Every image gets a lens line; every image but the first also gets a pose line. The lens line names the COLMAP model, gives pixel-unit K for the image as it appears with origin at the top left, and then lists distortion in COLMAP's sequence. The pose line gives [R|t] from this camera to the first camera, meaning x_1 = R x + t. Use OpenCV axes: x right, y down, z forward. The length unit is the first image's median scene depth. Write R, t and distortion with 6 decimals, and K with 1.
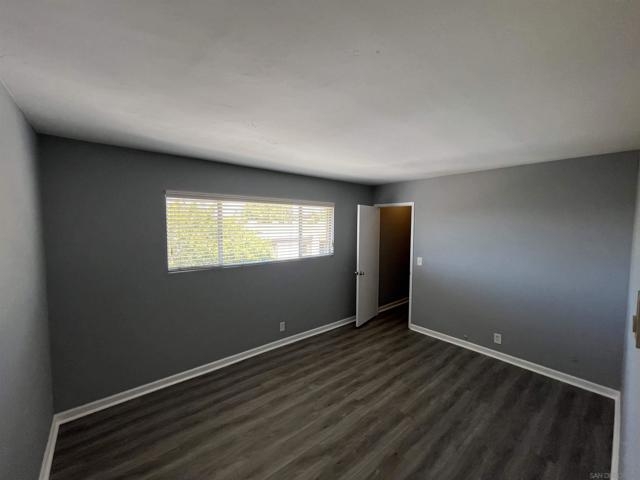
lens RADIAL K [[259.2, 0, 320.6], [0, 259.2, 240.6], [0, 0, 1]] dist [-0.000923, -0.000077]
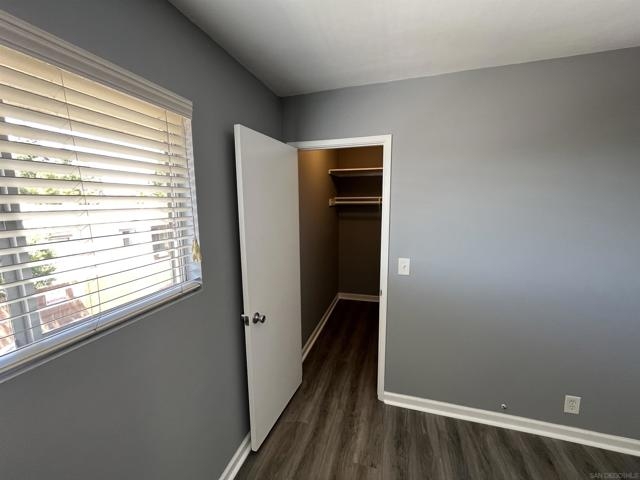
lens RADIAL K [[259.2, 0, 322.1], [0, 259.2, 239.1], [0, 0, 1]] dist [-0.000923, -0.000077]
pose [[0.825832, -0.090440, 0.556617, 0.002186], [0.039770, 0.993939, 0.102492, -0.022851], [-0.562513, -0.062504, 0.824423, 0.685998]]
